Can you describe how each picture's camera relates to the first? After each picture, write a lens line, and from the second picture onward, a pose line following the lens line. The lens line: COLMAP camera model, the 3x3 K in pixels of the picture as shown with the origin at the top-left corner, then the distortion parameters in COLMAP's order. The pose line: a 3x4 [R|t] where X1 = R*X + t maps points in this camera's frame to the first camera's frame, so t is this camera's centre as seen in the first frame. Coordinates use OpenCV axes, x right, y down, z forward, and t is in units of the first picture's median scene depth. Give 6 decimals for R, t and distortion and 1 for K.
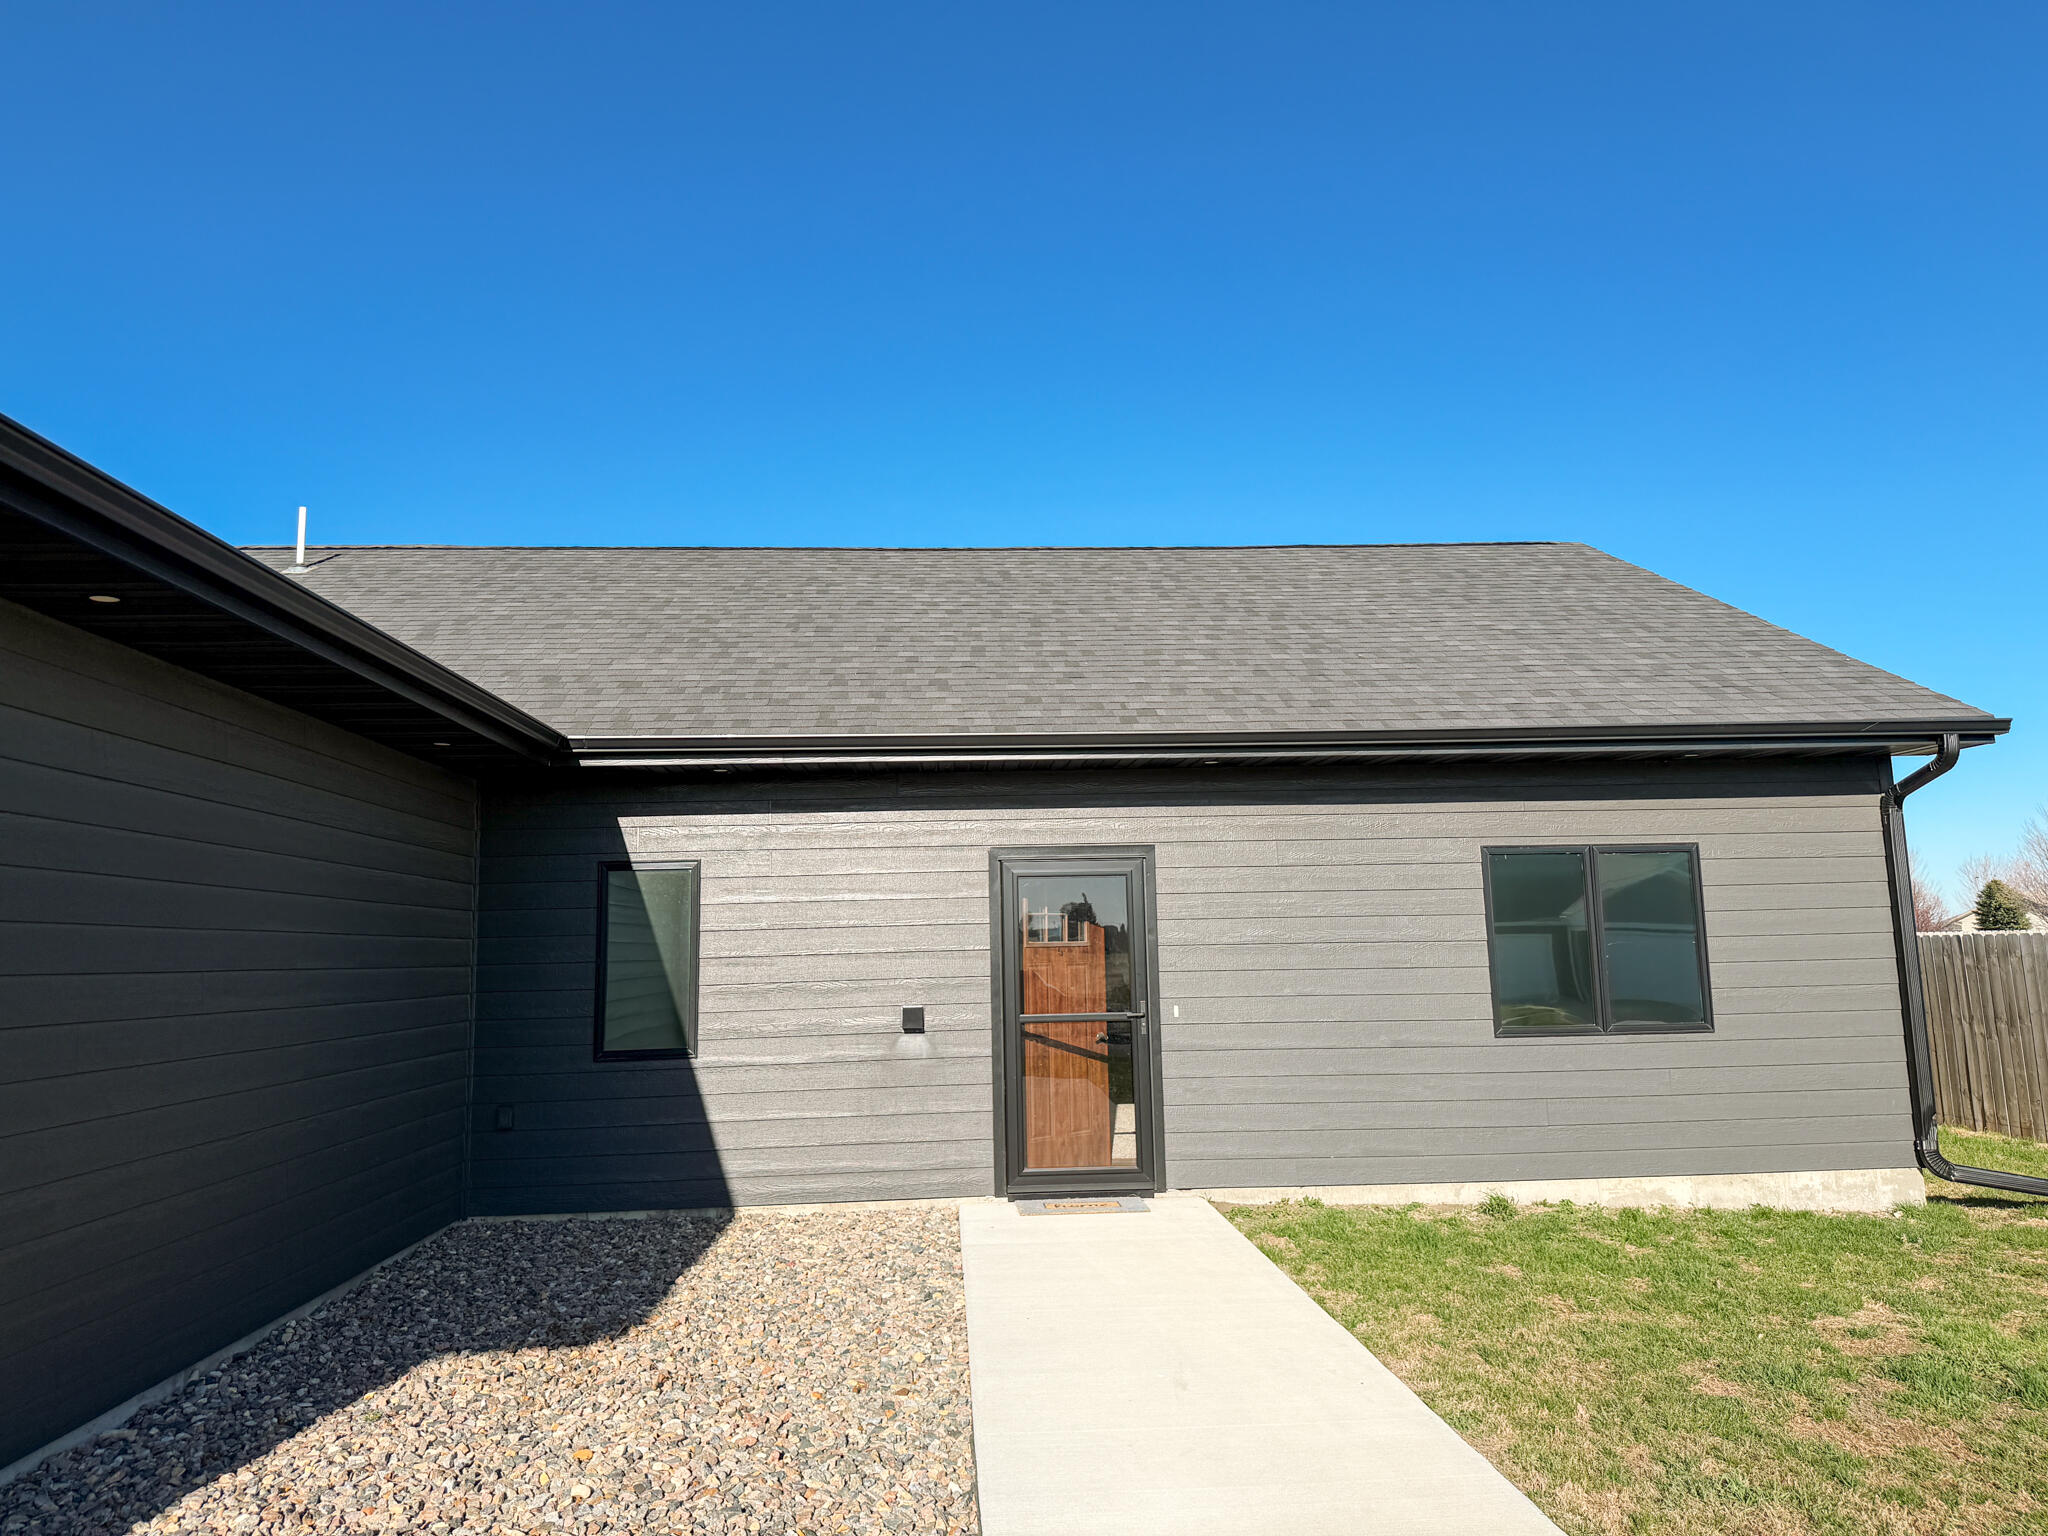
lens RADIAL K [[1447.4, 0, 1026.3], [0, 1447.4, 757.8], [0, 0, 1]] dist [-0.008078, -0.003508]
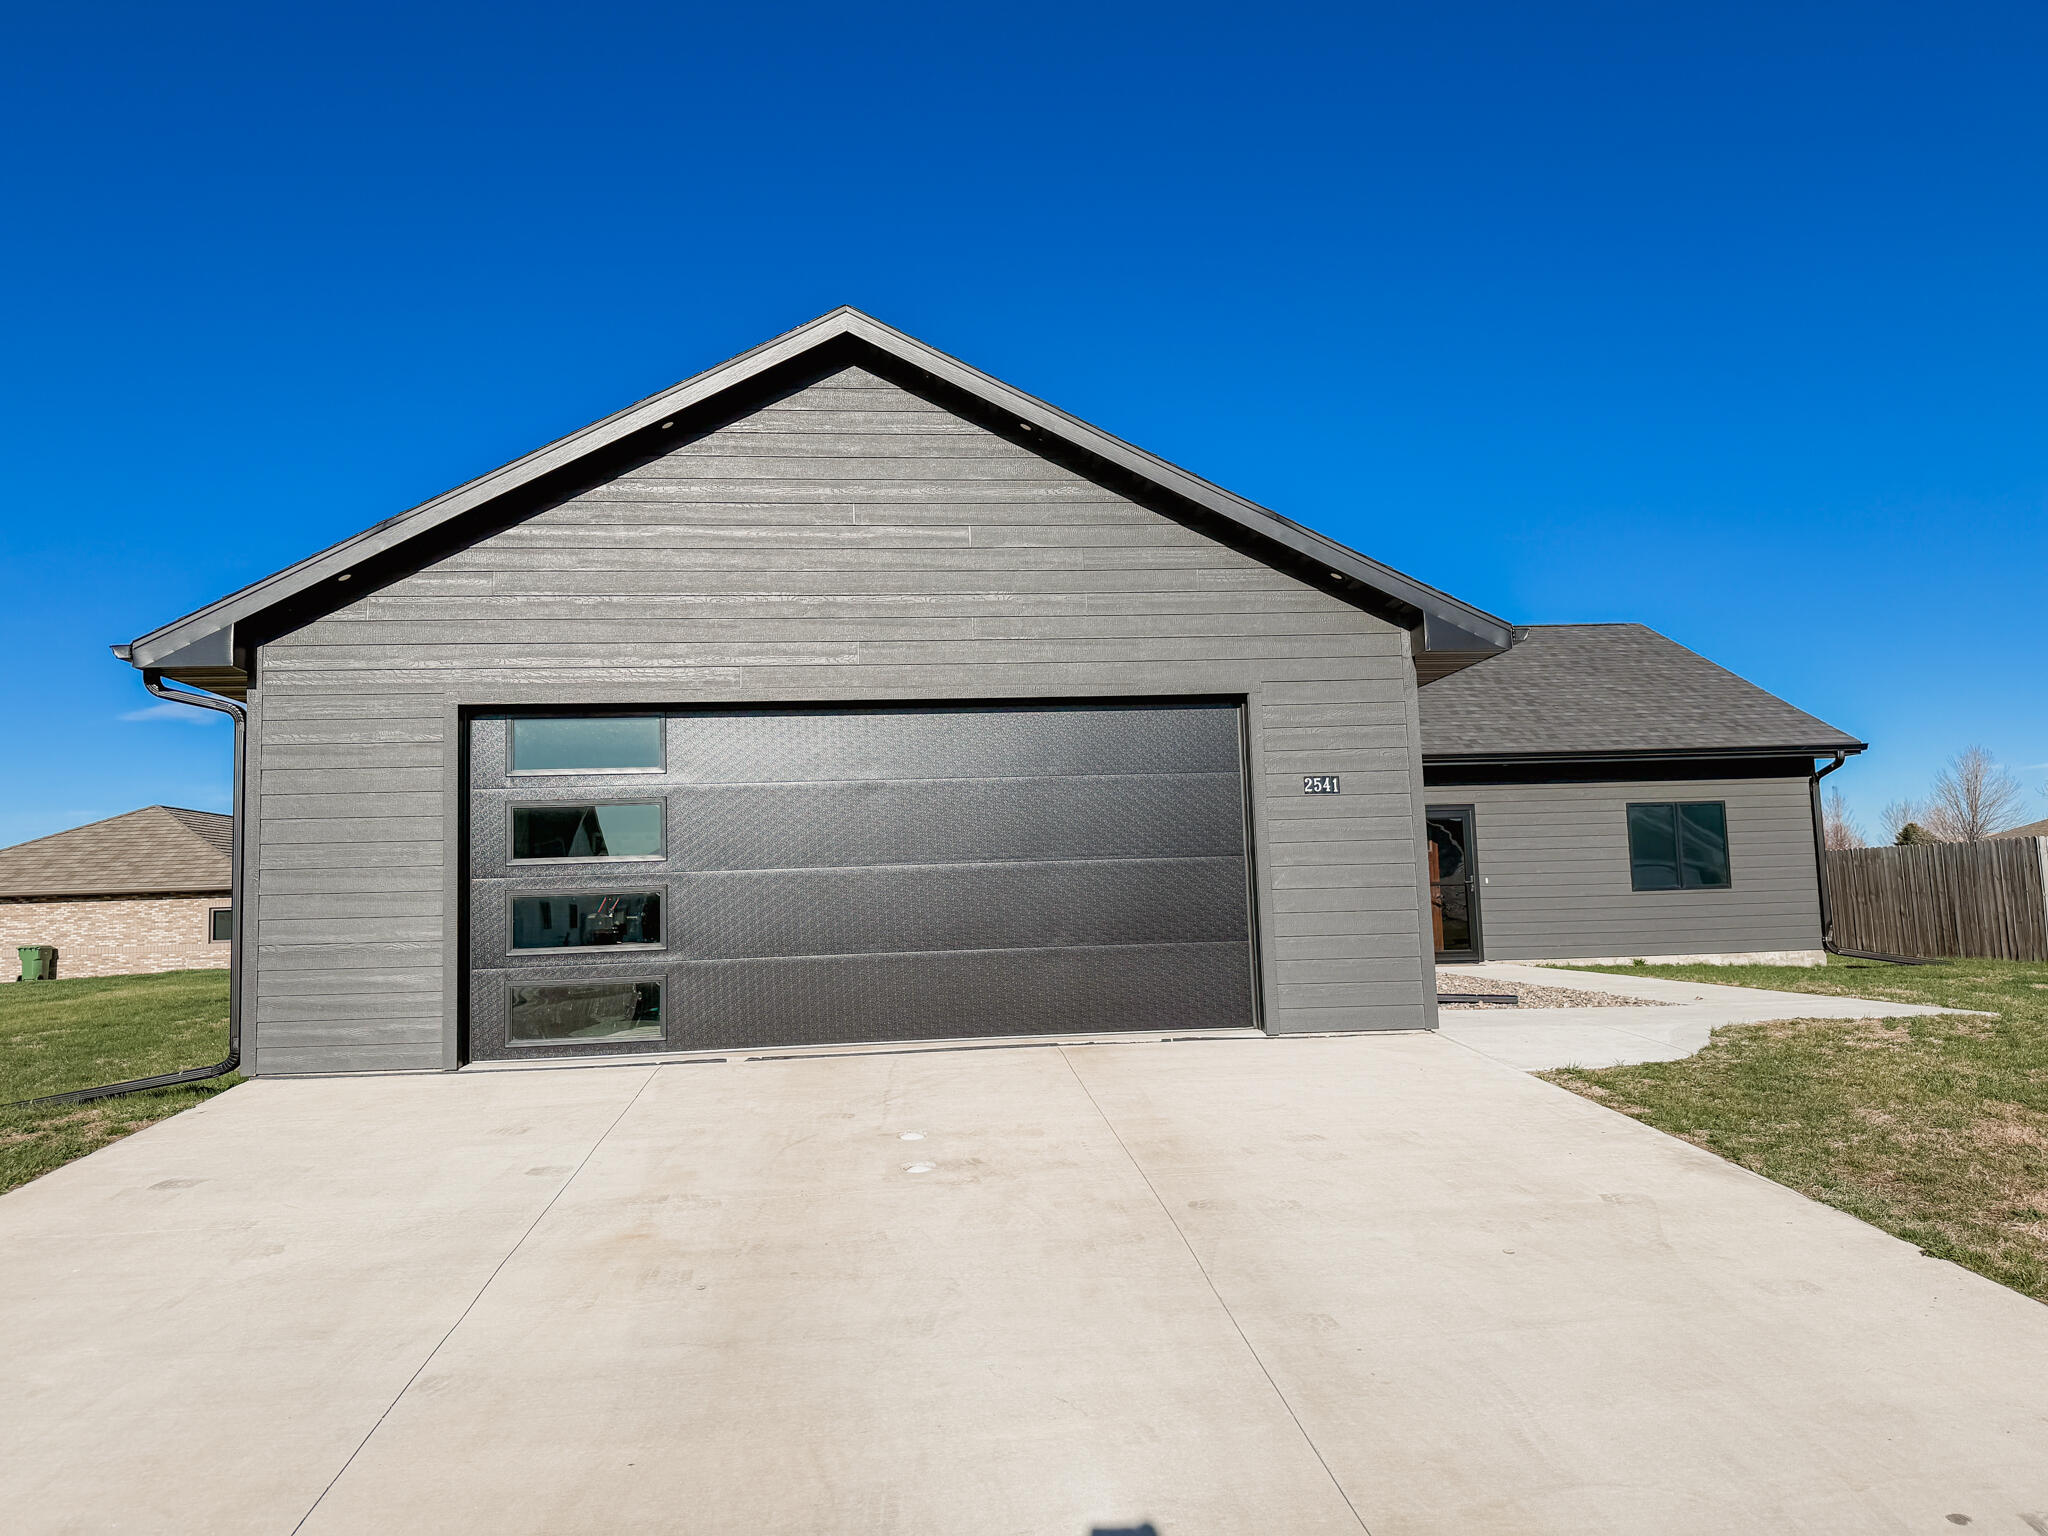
lens RADIAL K [[1447.4, 0, 1021.8], [0, 1447.4, 770.3], [0, 0, 1]] dist [-0.008078, -0.003508]
pose [[0.999418, -0.007797, 0.033213, -0.649773], [0.006437, 0.999144, 0.040863, -0.080109], [-0.033503, -0.040626, 0.998613, -1.104494]]
